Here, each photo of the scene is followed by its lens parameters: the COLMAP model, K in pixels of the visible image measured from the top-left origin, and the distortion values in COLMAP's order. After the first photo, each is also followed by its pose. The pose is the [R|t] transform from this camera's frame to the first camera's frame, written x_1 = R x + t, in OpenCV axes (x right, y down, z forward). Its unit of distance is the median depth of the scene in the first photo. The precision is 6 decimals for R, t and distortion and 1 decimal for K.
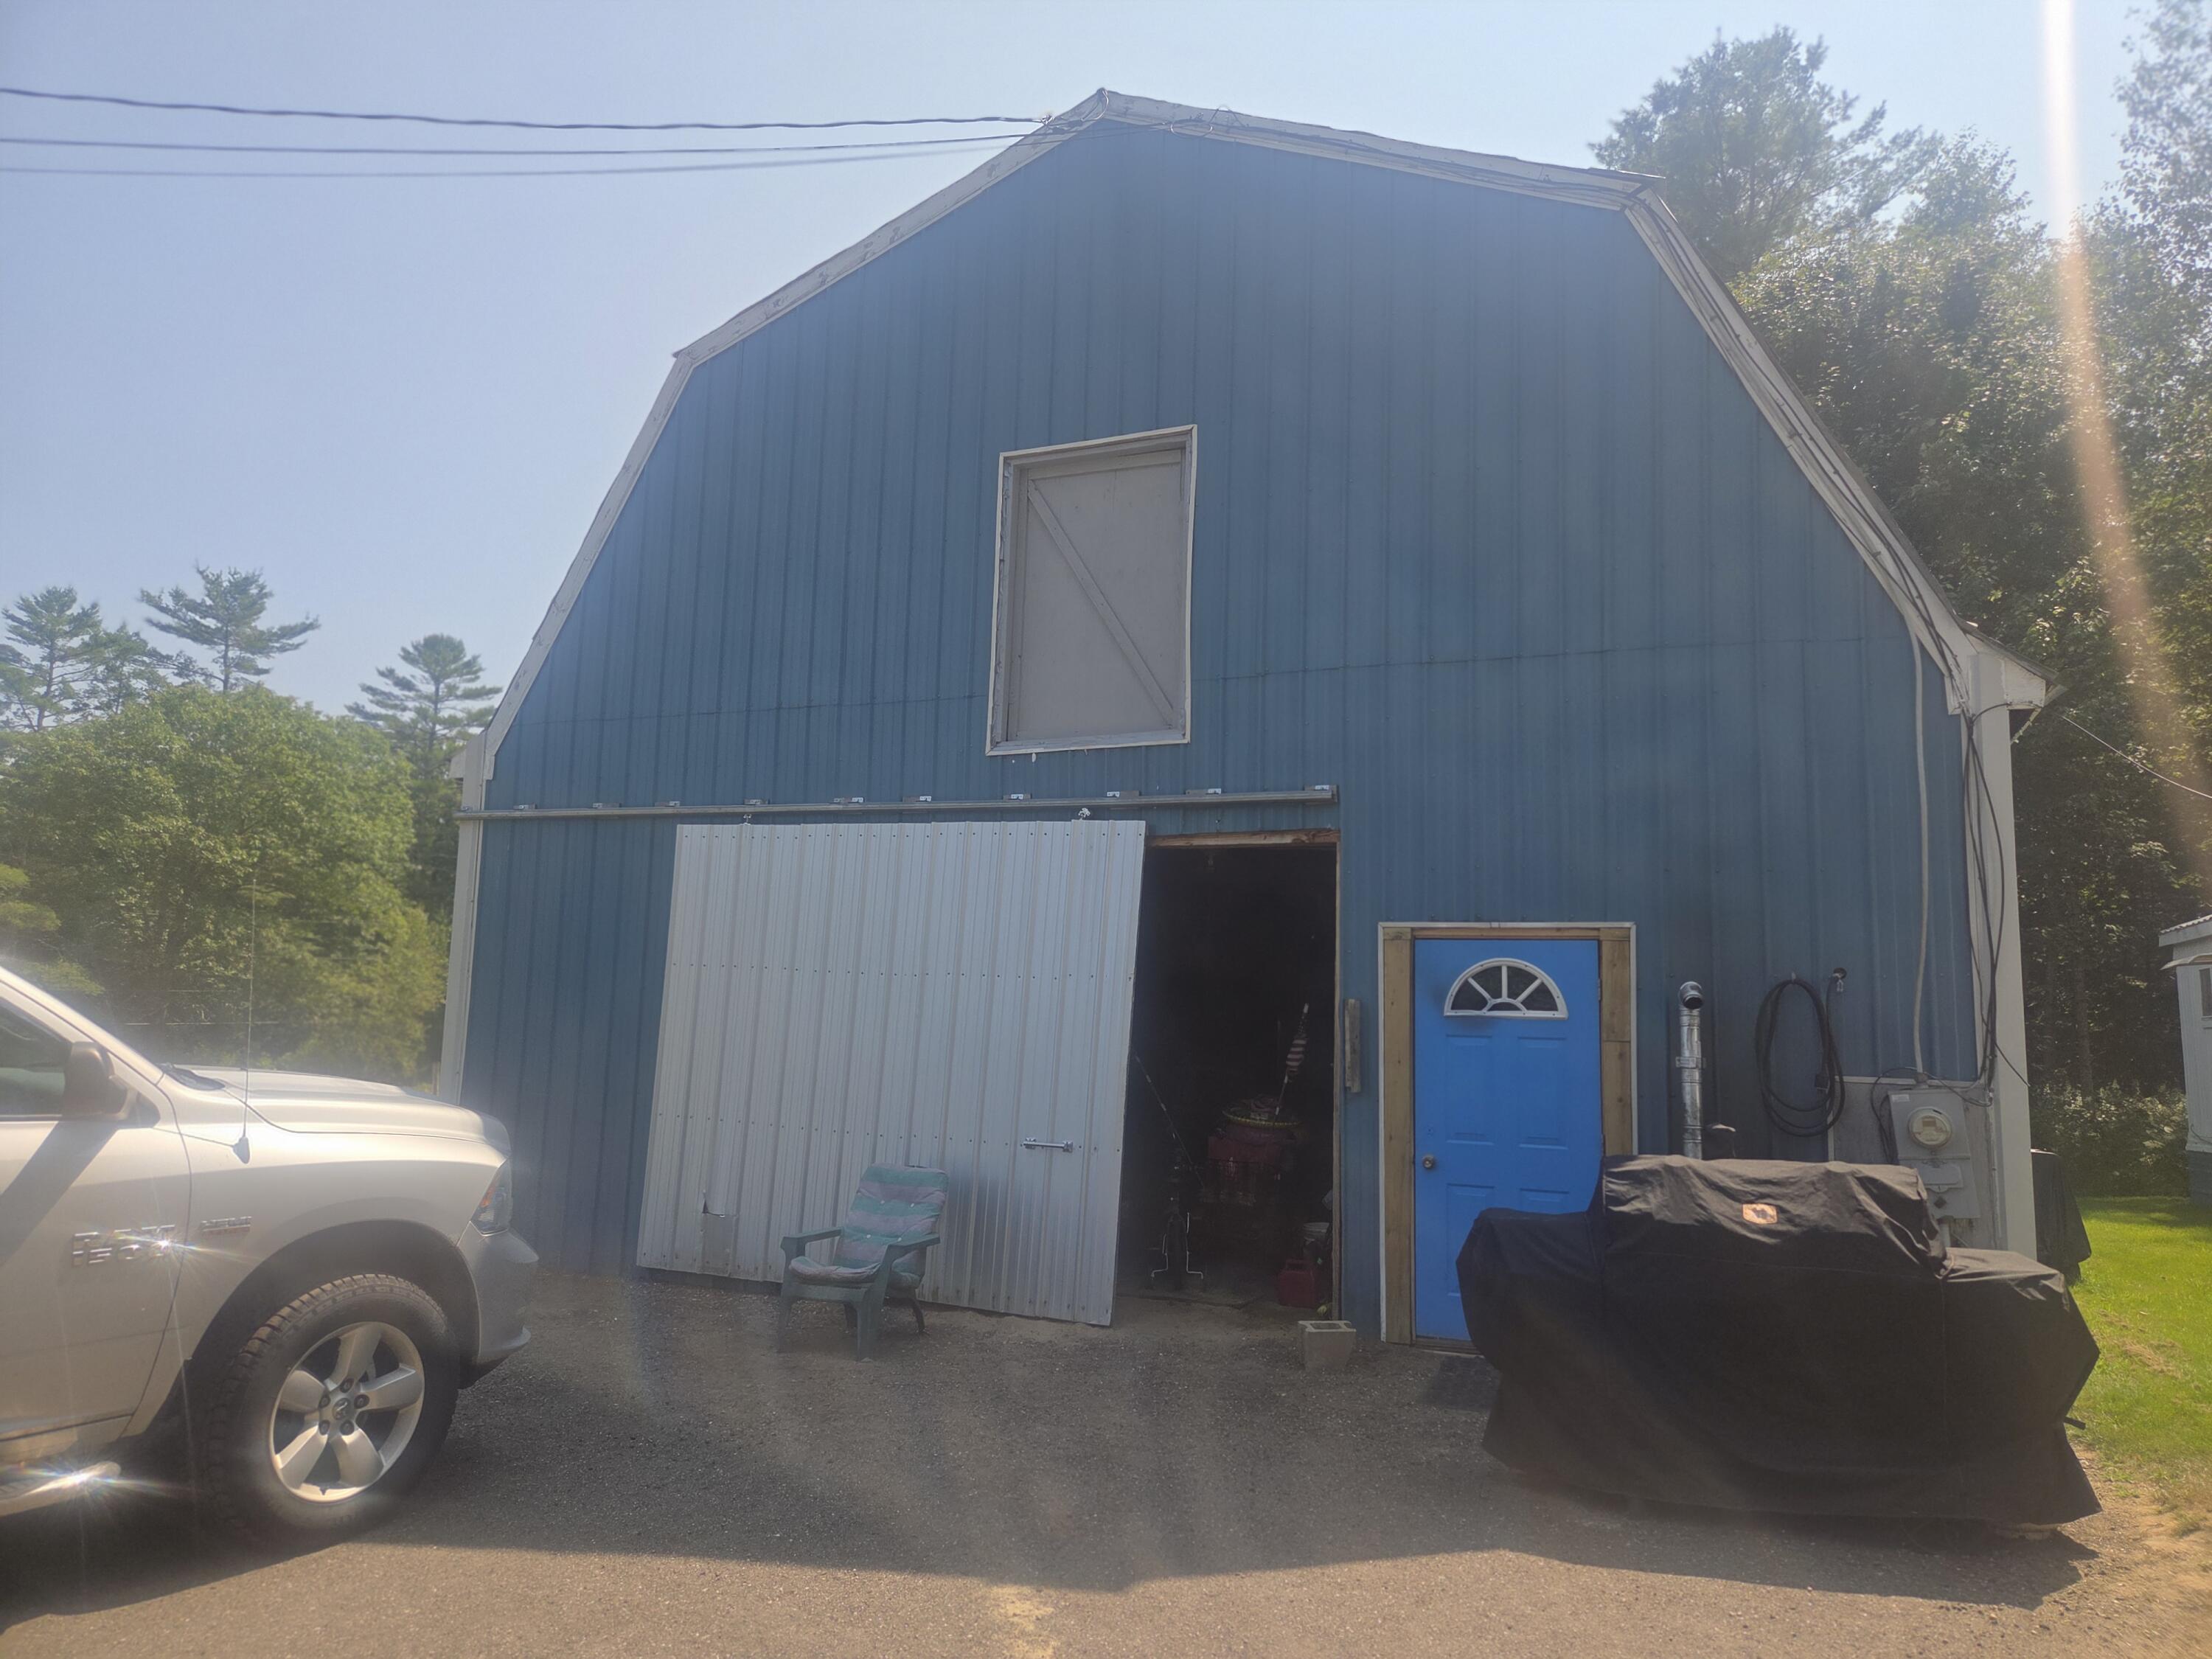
lens RADIAL K [[1483.2, 0, 1107.1], [0, 1483.2, 832.4], [0, 0, 1]] dist [0.006361, -0.004401]
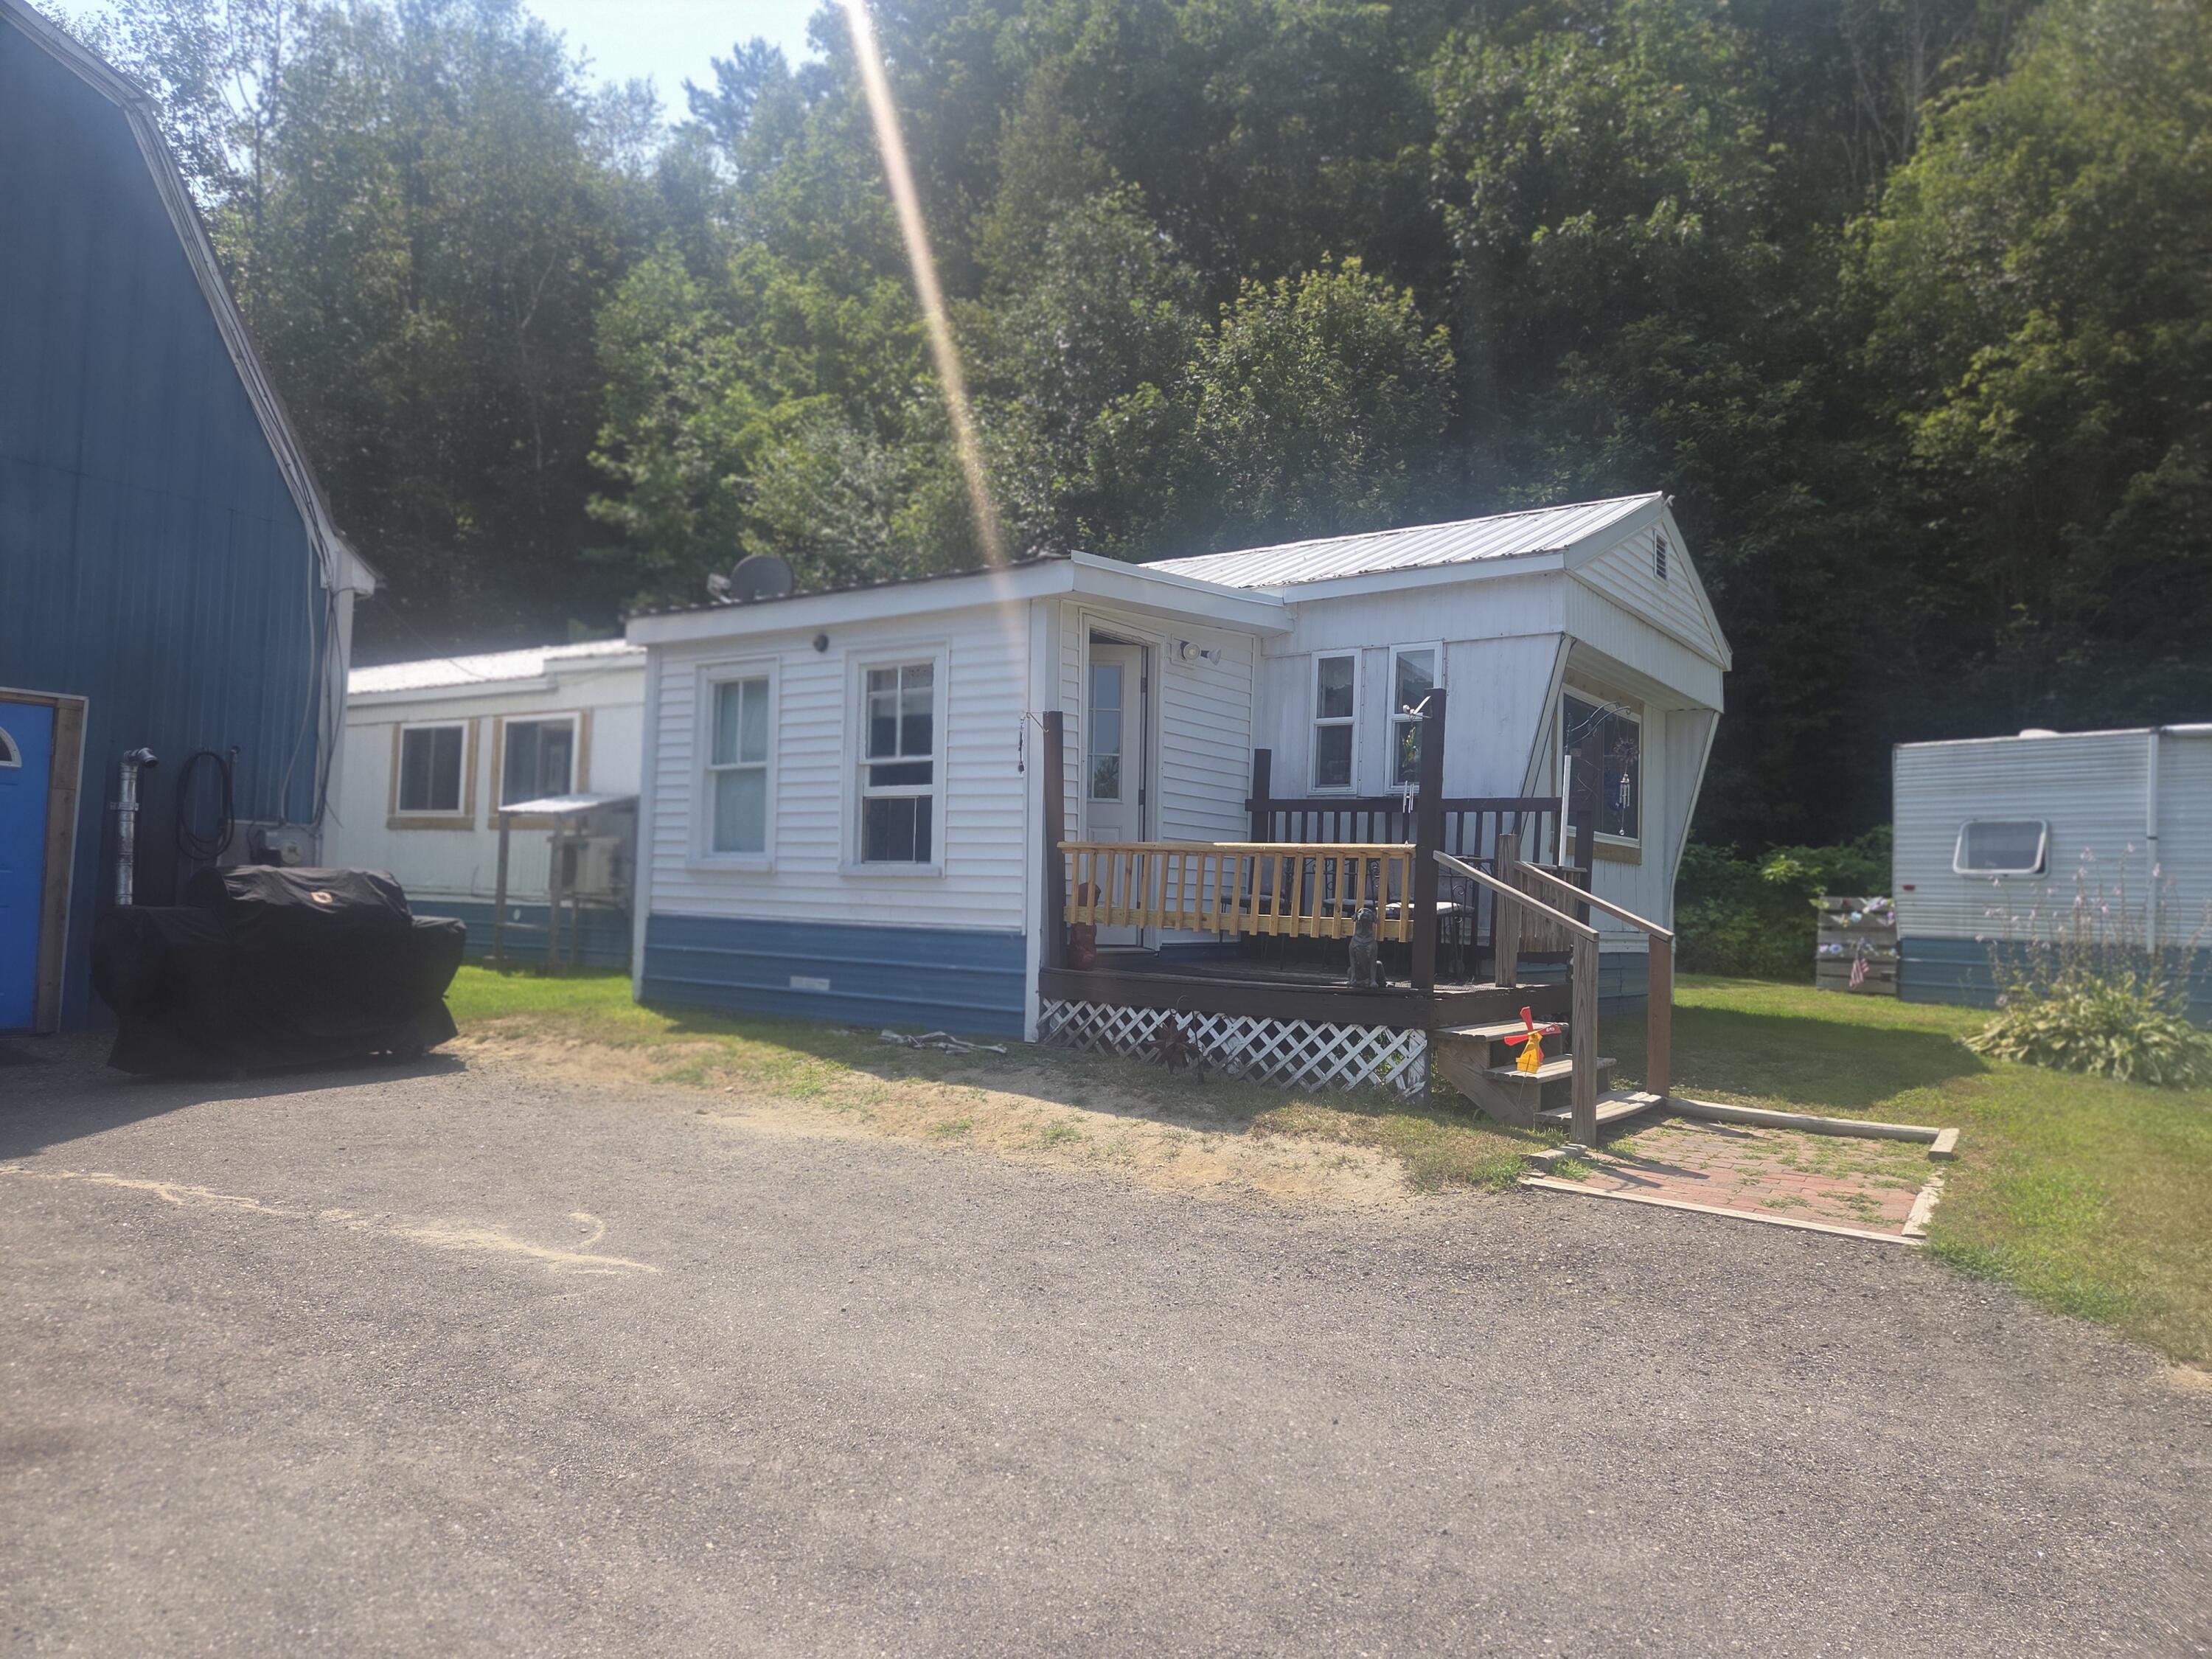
lens RADIAL K [[1483.2, 0, 1106.2], [0, 1483.2, 830.4], [0, 0, 1]] dist [0.006361, -0.004401]
pose [[0.254606, 0.019225, 0.966854, -0.694920], [-0.175793, 0.984064, 0.026726, -0.016353], [-0.950932, -0.176770, 0.253929, -0.196225]]
